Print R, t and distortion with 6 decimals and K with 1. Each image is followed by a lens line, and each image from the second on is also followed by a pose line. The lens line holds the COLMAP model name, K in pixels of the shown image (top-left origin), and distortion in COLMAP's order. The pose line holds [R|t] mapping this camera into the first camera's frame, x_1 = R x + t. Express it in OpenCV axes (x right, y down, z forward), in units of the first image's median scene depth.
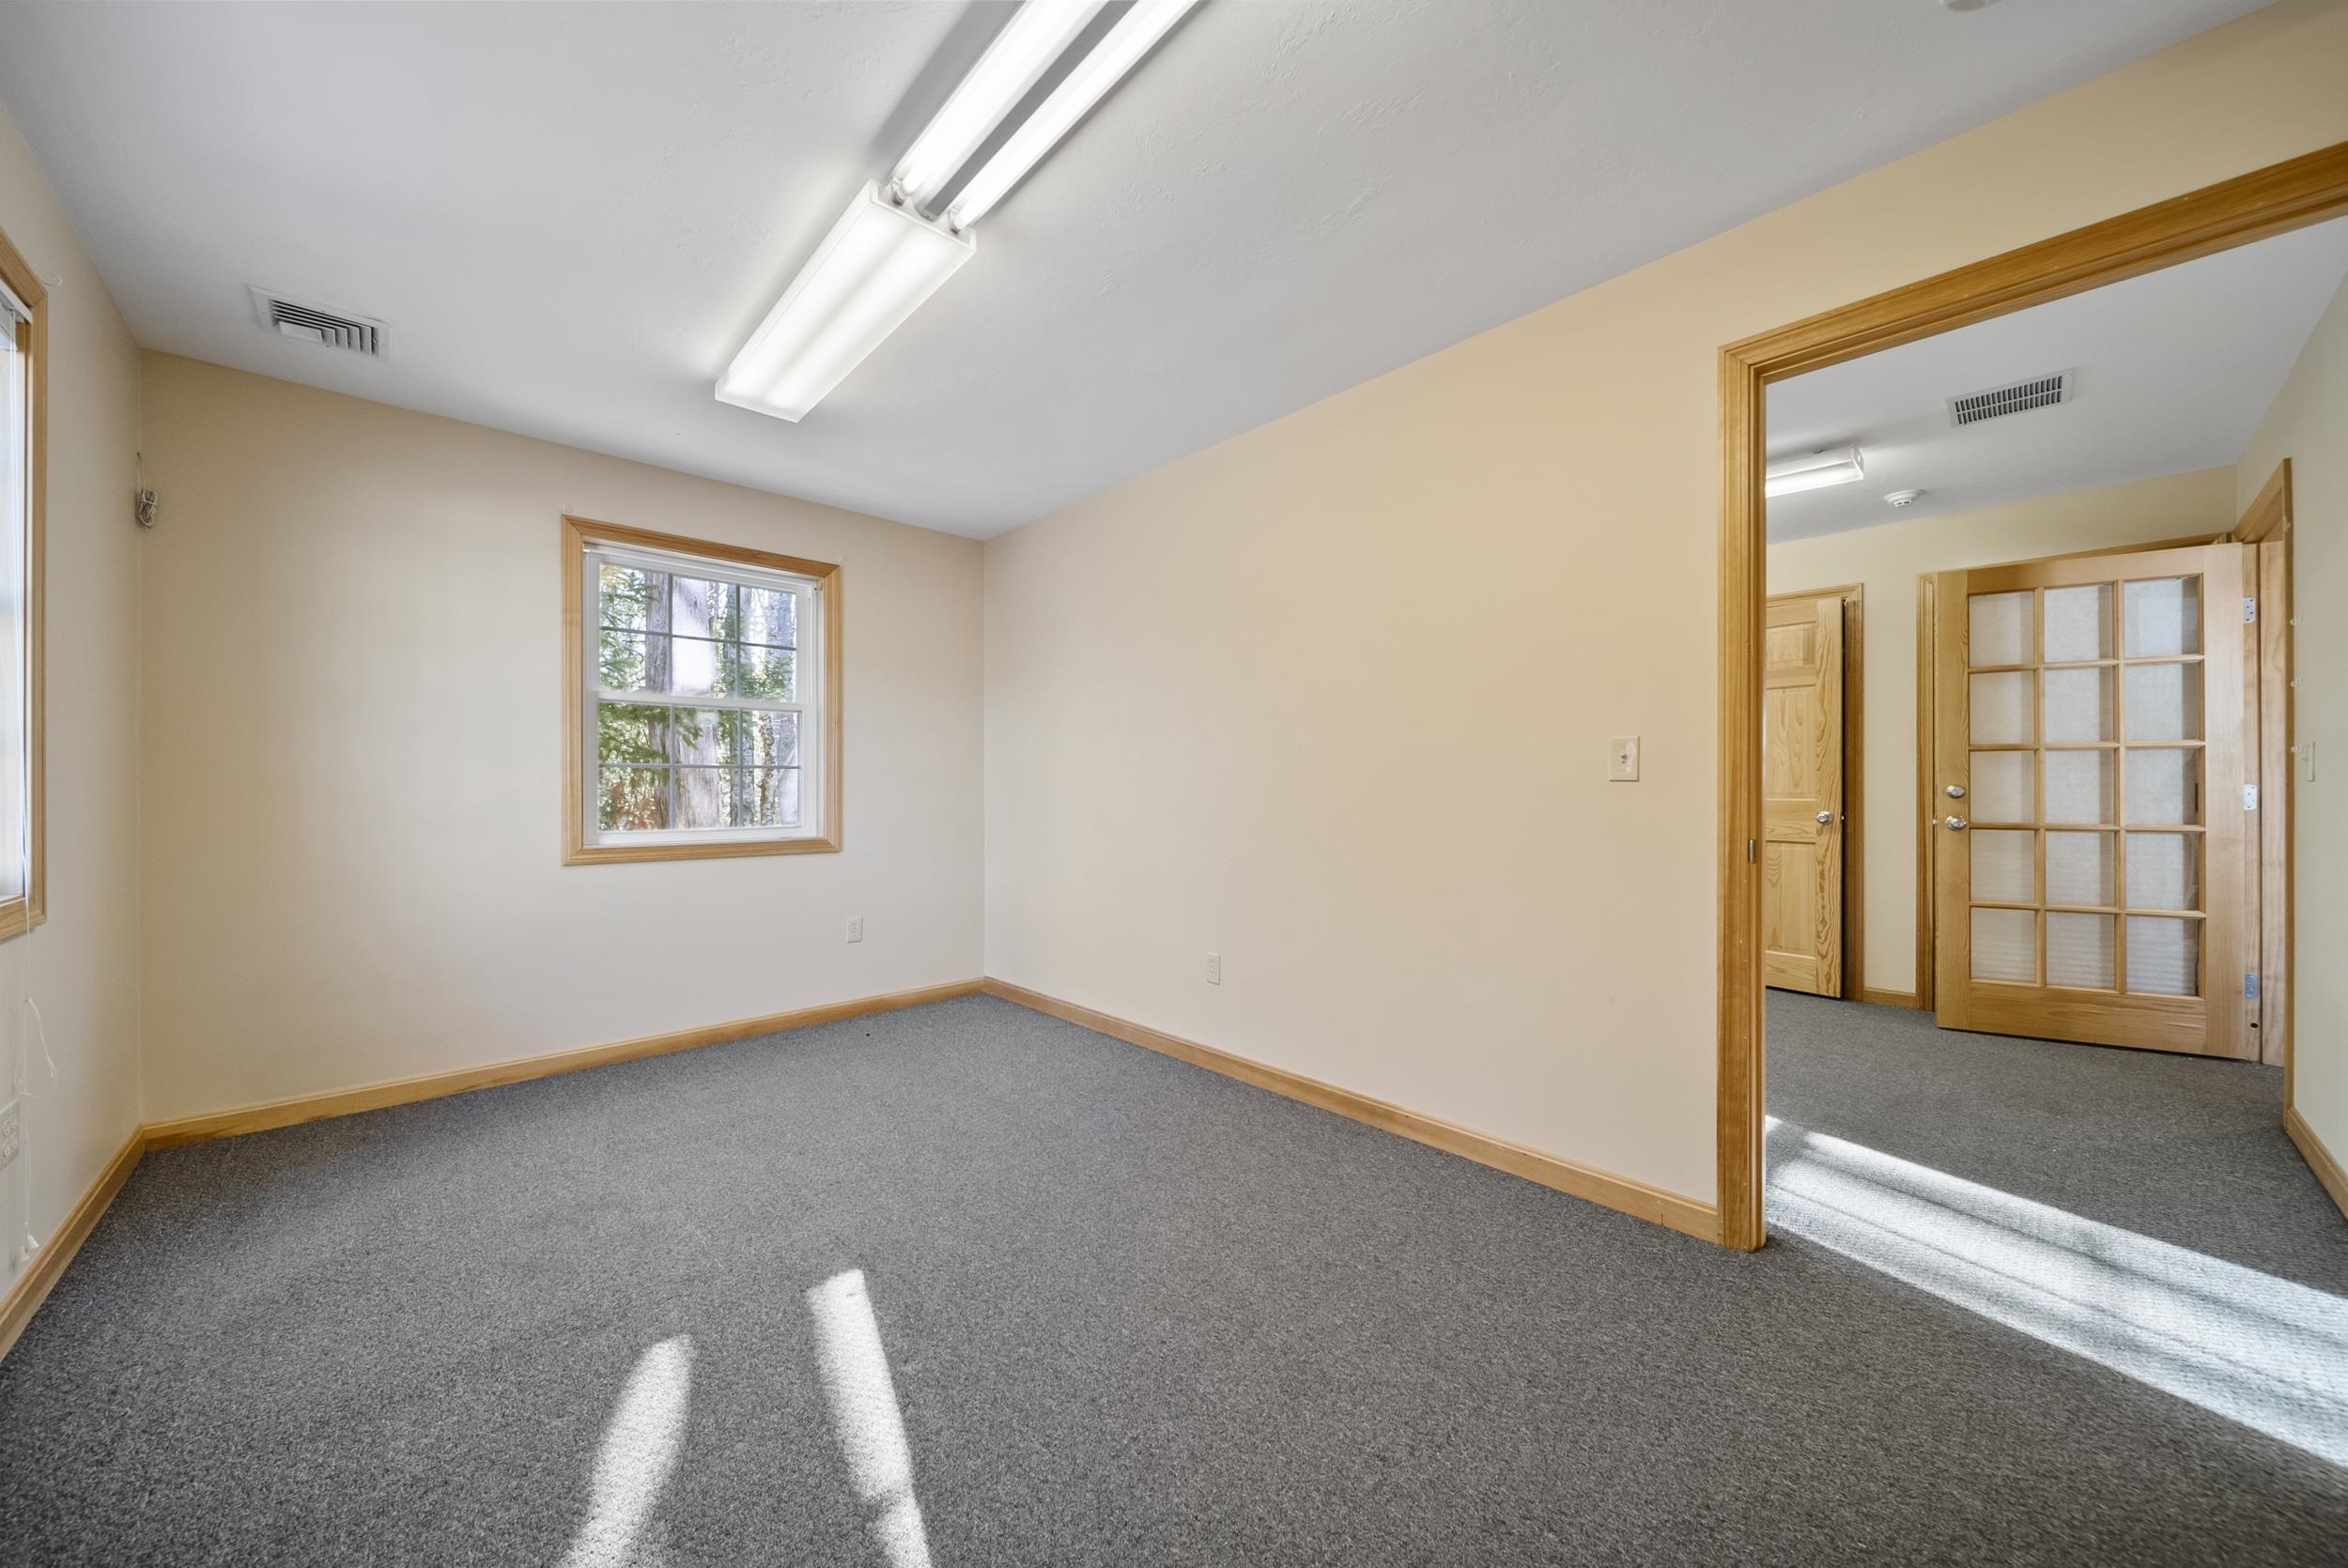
lens RADIAL K [[832.3, 0, 1093.0], [0, 832.3, 790.7], [0, 0, 1]] dist [-0.001976, -0.001417]
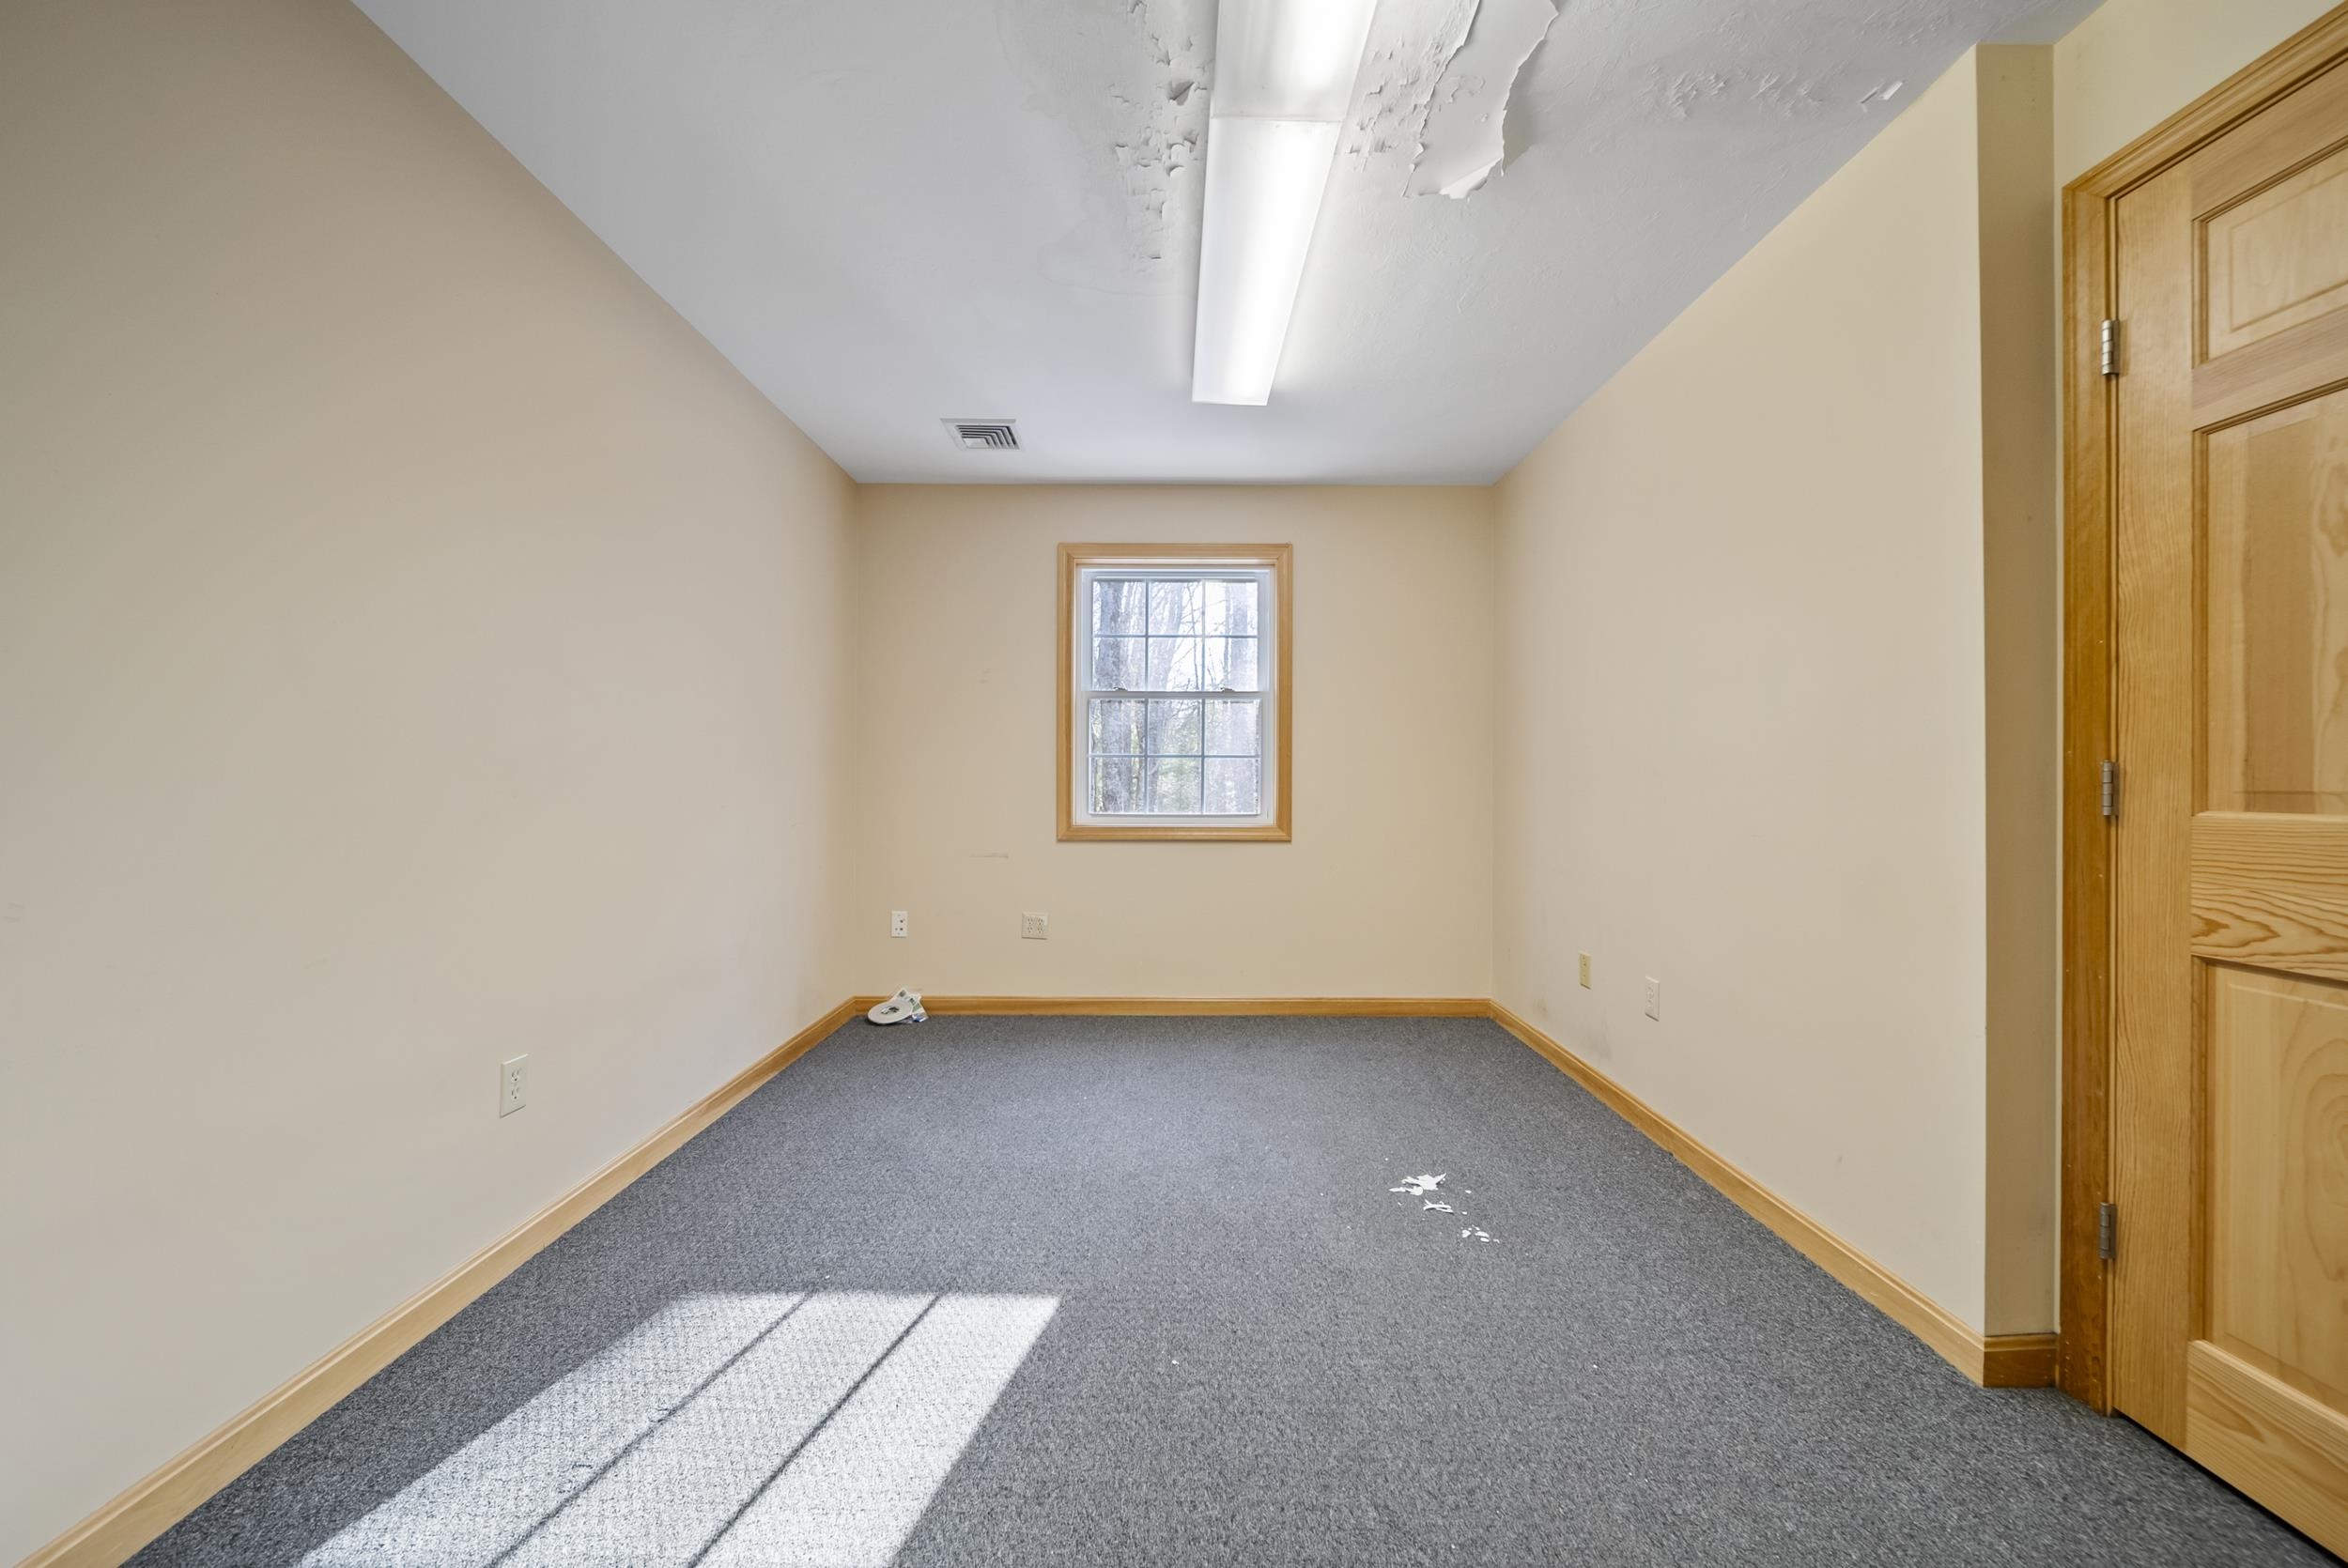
lens RADIAL K [[832.3, 0, 1171.9], [0, 832.3, 773.4], [0, 0, 1]] dist [-0.001976, -0.001417]
pose [[0.759558, 0.002311, -0.650436, 1.363426], [-0.007437, 0.999959, -0.005132, 0.000427], [0.650397, 0.008735, 0.759544, 1.203122]]
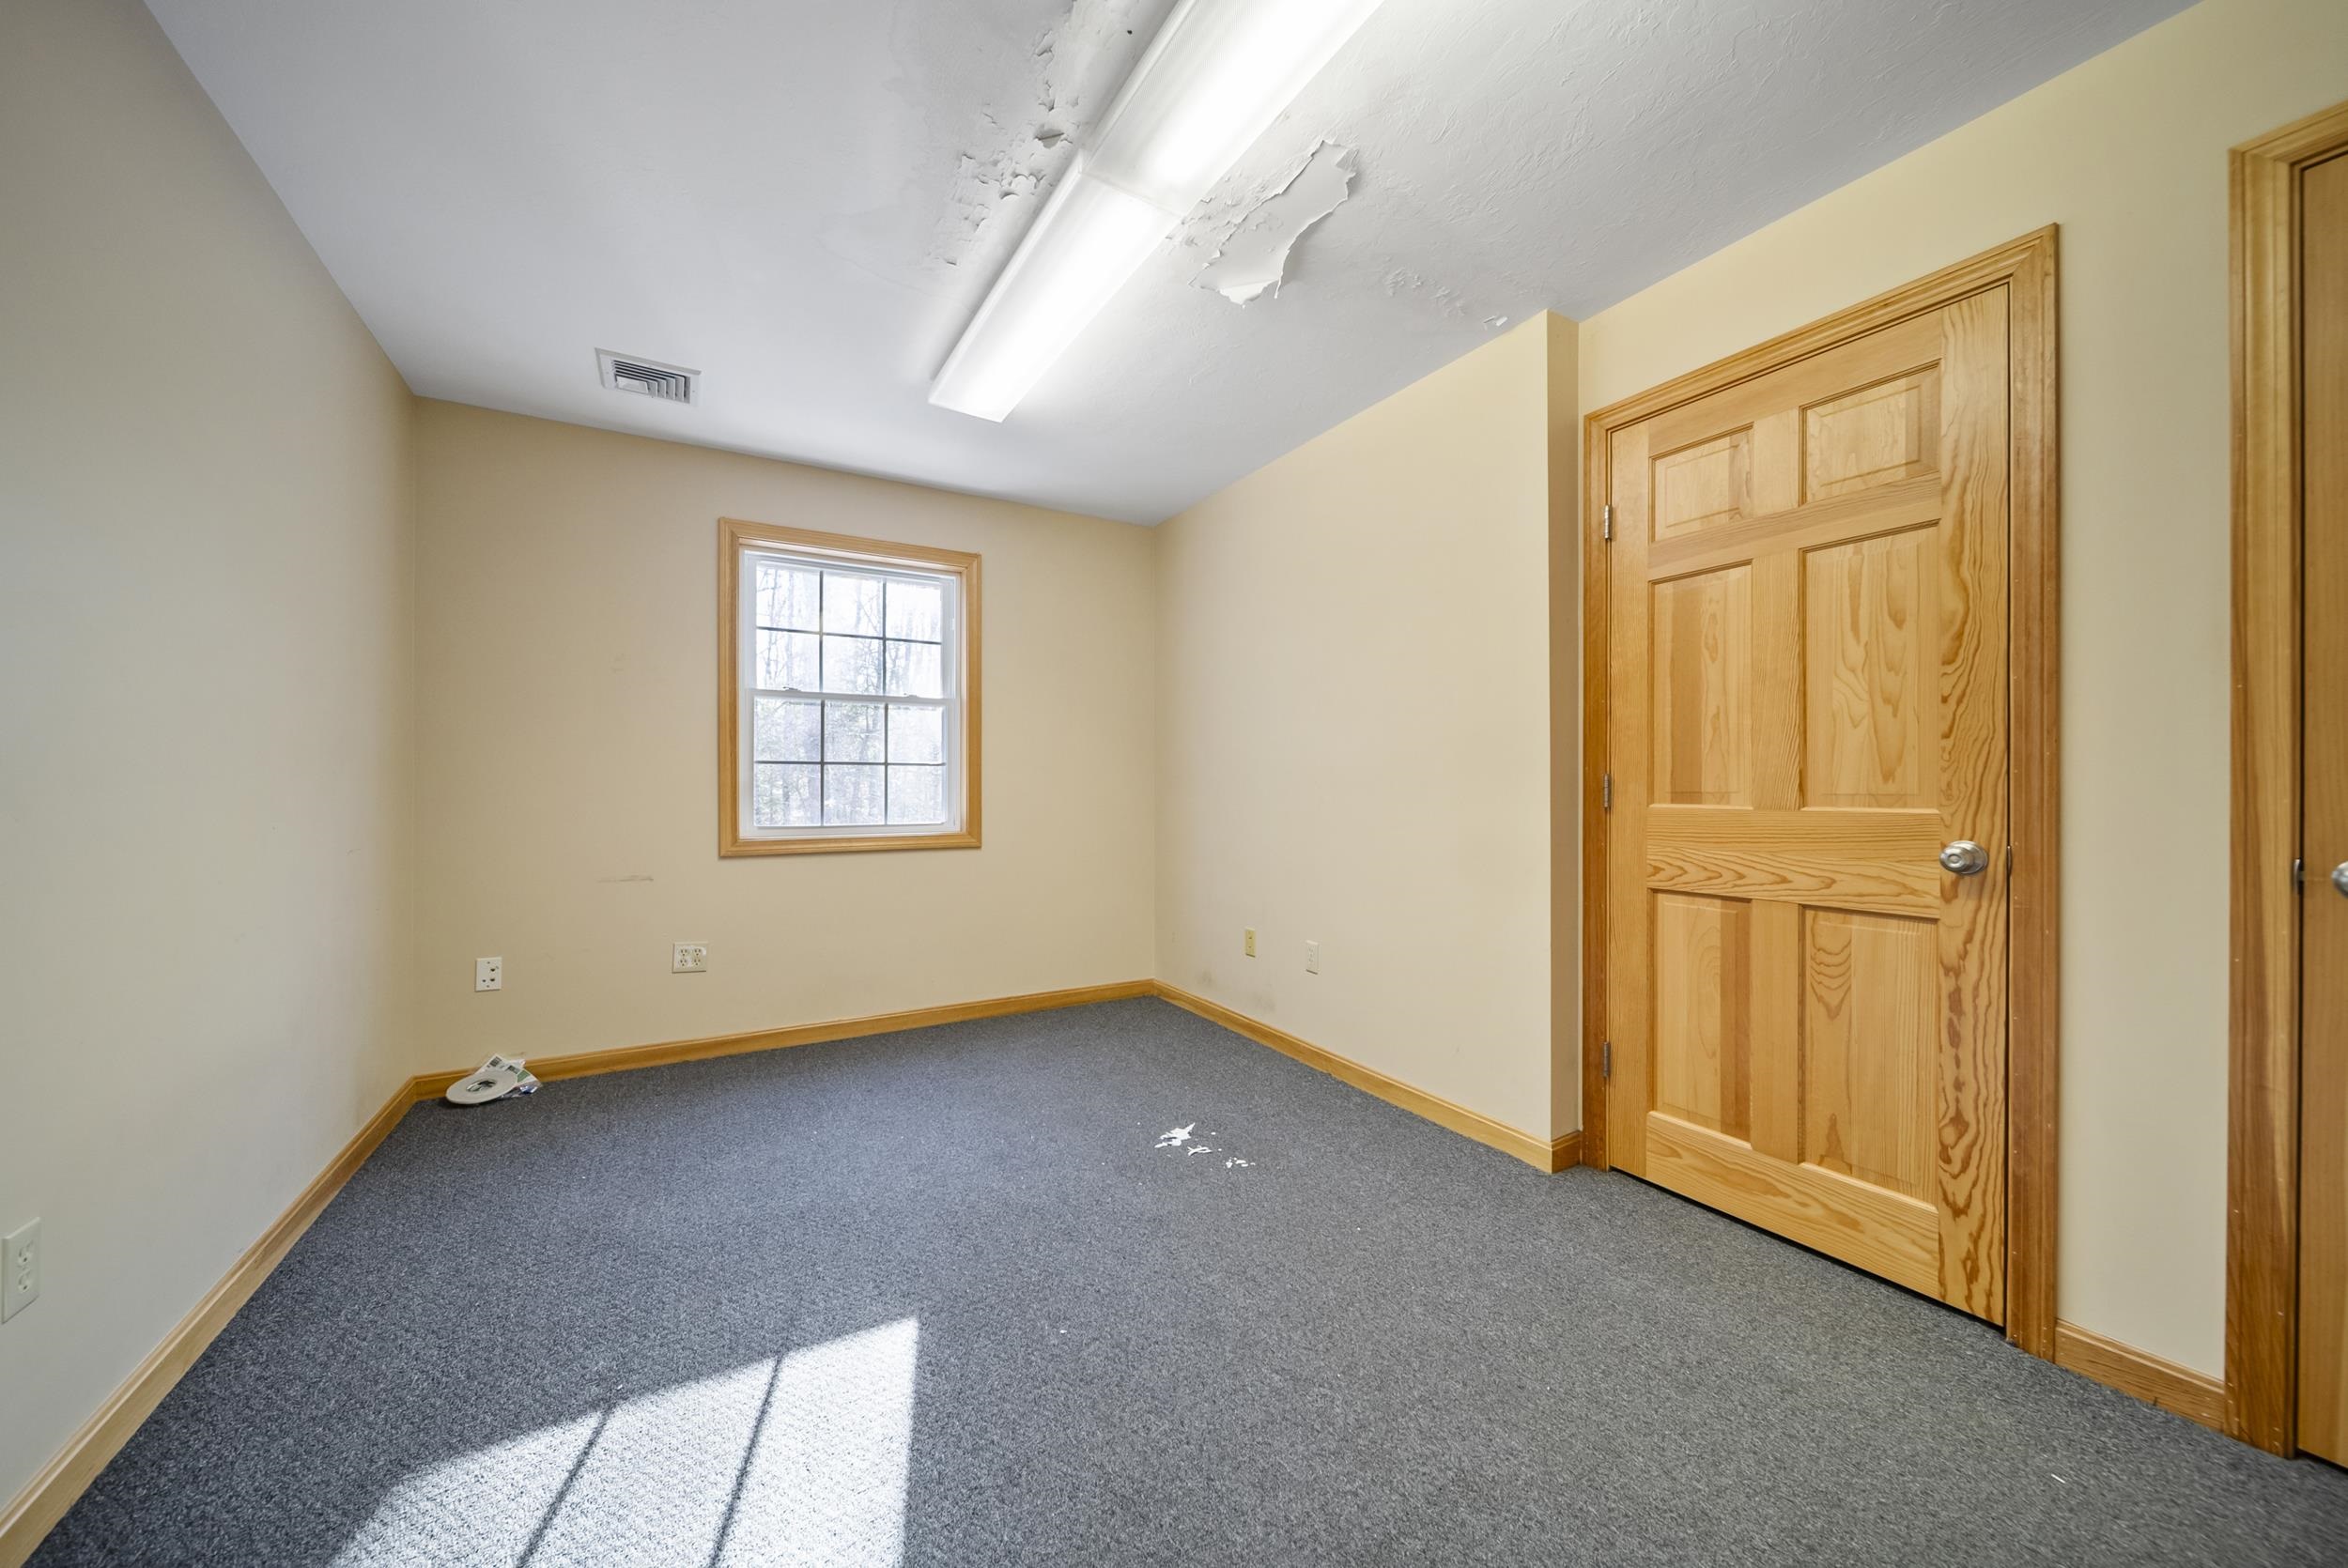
lens RADIAL K [[832.3, 0, 1177.6], [0, 832.3, 784.2], [0, 0, 1]] dist [-0.001976, -0.001417]
pose [[0.983891, 0.003256, -0.178741, 0.577835], [-0.003850, 0.999988, -0.002978, 0.000329], [0.178729, 0.003618, 0.983892, 0.539000]]
